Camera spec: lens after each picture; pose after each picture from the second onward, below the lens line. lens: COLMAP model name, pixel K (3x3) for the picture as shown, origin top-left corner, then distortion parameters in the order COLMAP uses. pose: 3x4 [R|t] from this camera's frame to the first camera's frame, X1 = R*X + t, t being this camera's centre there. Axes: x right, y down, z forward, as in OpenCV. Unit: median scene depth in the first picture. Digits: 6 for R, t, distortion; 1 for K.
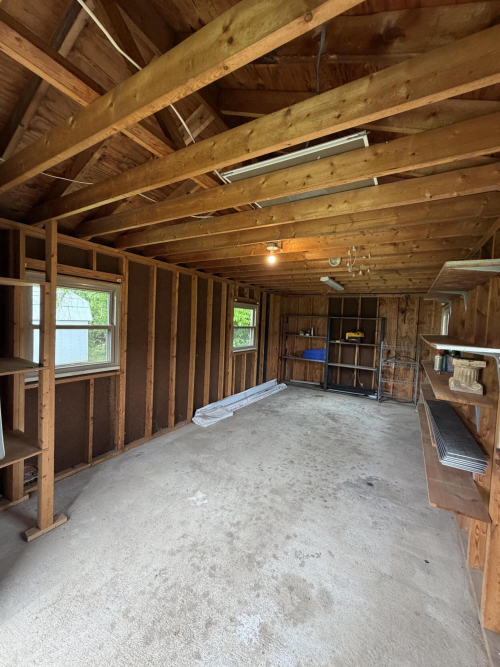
lens RADIAL K [[267.8, 0, 249.4], [0, 267.8, 332.9], [0, 0, 1]] dist [0.000115, -0.000075]
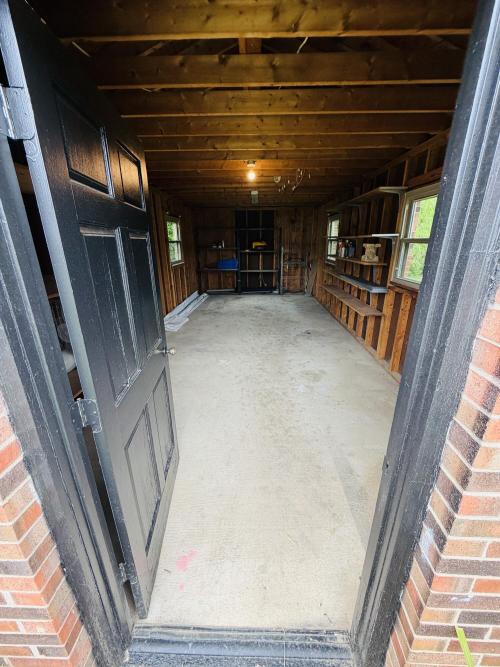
lens RADIAL K [[267.8, 0, 249.6], [0, 267.8, 333.0], [0, 0, 1]] dist [0.000115, -0.000075]
pose [[0.870733, -0.207907, 0.445643, -0.371072], [0.070826, 0.949802, 0.304729, 0.024401], [-0.486628, -0.233775, 0.841749, -0.127728]]
